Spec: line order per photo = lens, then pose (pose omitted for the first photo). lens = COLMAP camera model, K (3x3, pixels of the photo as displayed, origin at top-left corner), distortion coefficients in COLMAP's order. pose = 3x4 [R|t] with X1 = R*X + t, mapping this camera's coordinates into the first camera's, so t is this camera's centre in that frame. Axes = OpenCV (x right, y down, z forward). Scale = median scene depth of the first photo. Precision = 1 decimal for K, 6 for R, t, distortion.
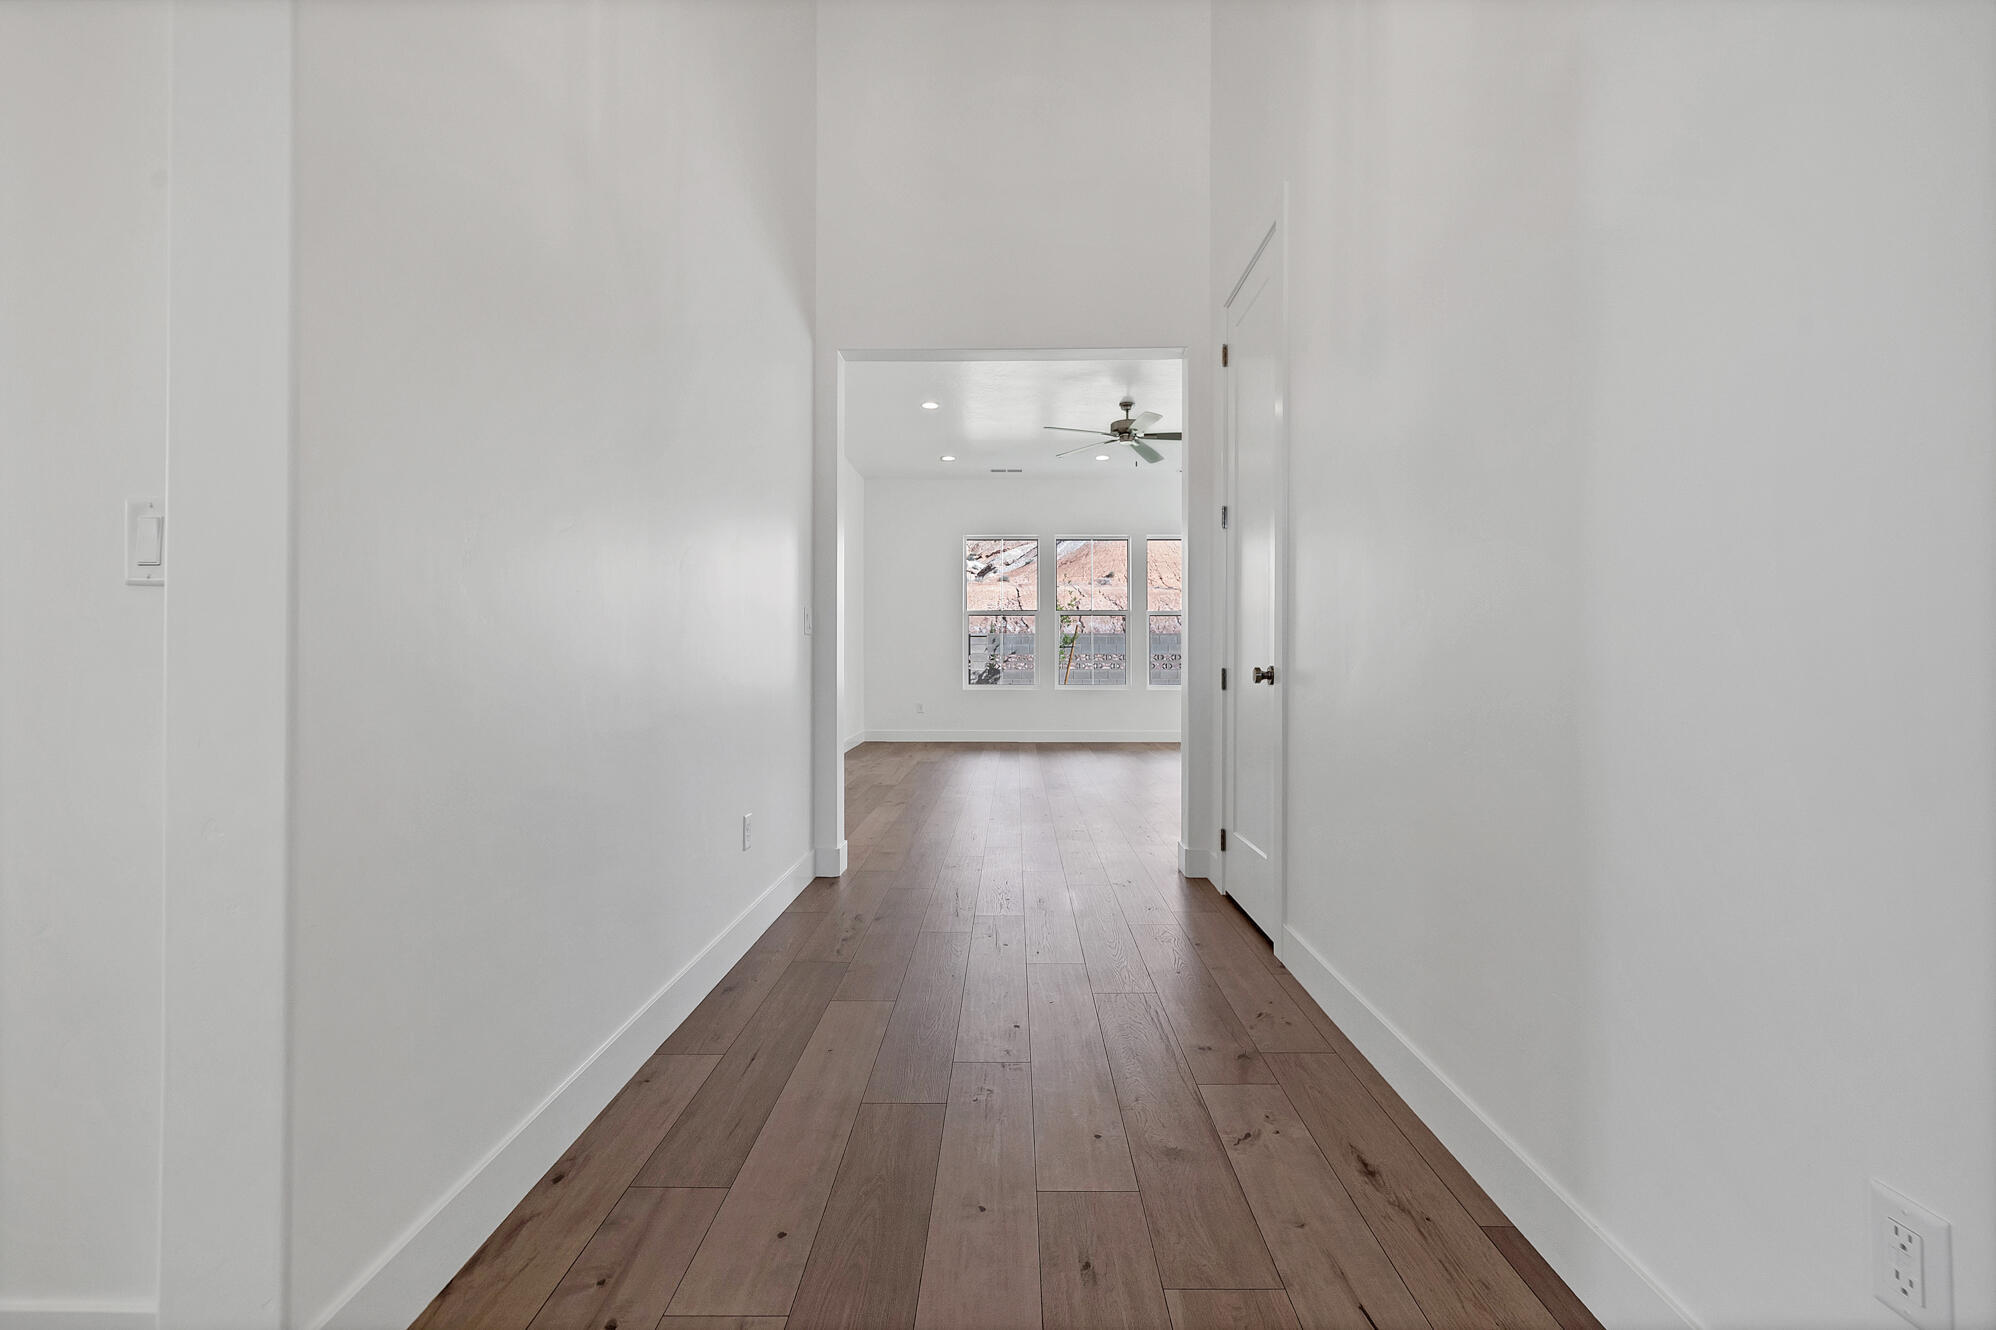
lens RADIAL K [[855.5, 0, 1001.6], [0, 855.5, 647.6], [0, 0, 1]] dist [0.002867, -0.000090]
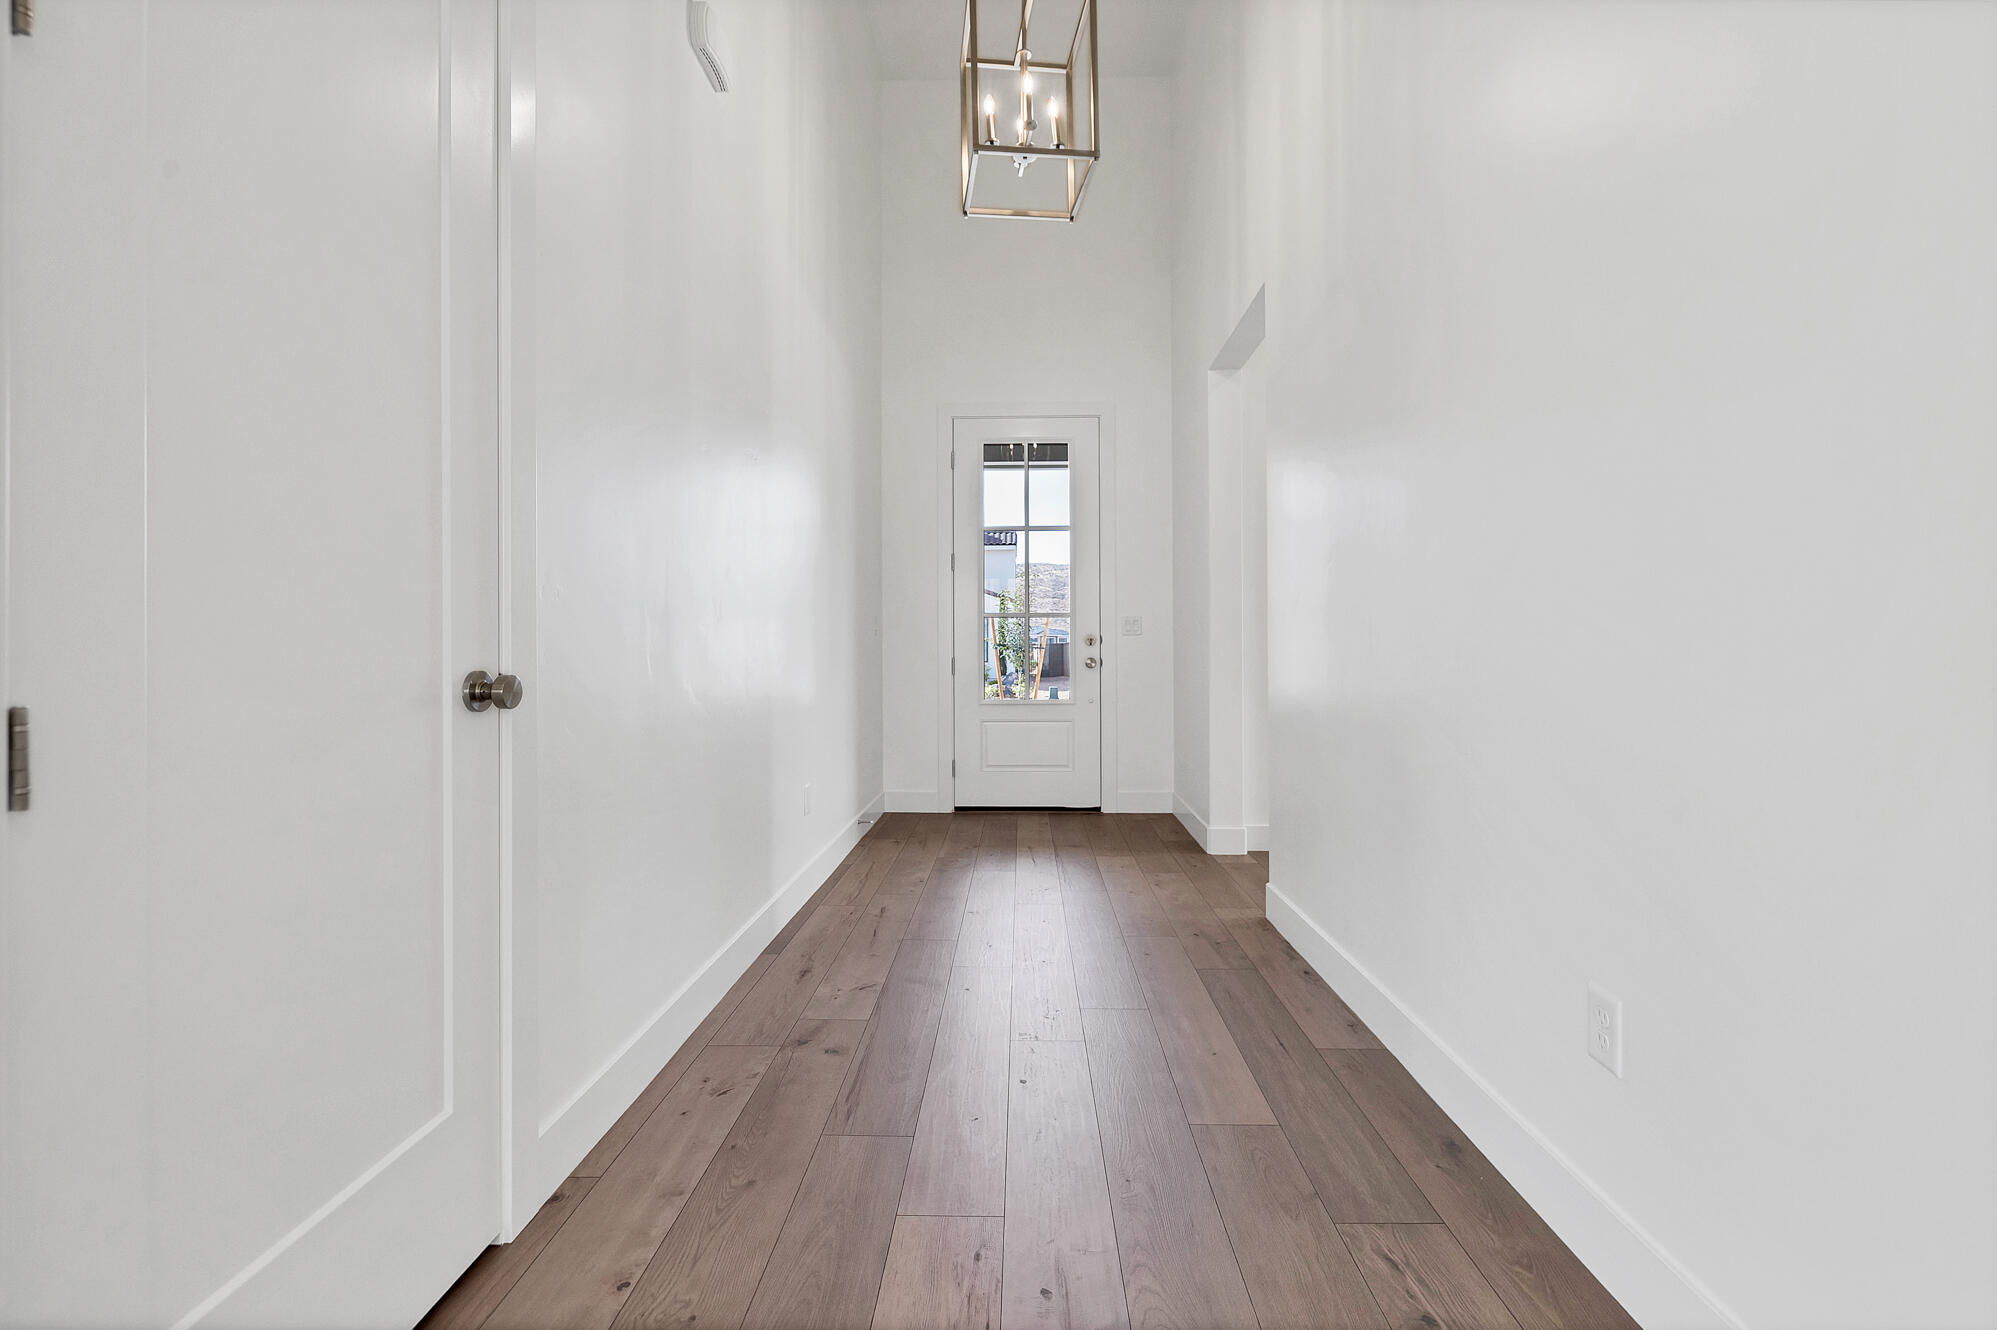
lens RADIAL K [[855.9, 0, 1002.1], [0, 855.9, 647.6], [0, 0, 1]] dist [0.002867, -0.000090]
pose [[-0.999917, 0.001884, 0.012770, 0.034021], [0.001662, 0.999849, -0.017300, 0.027841], [-0.012801, -0.017277, -0.999769, 2.370848]]
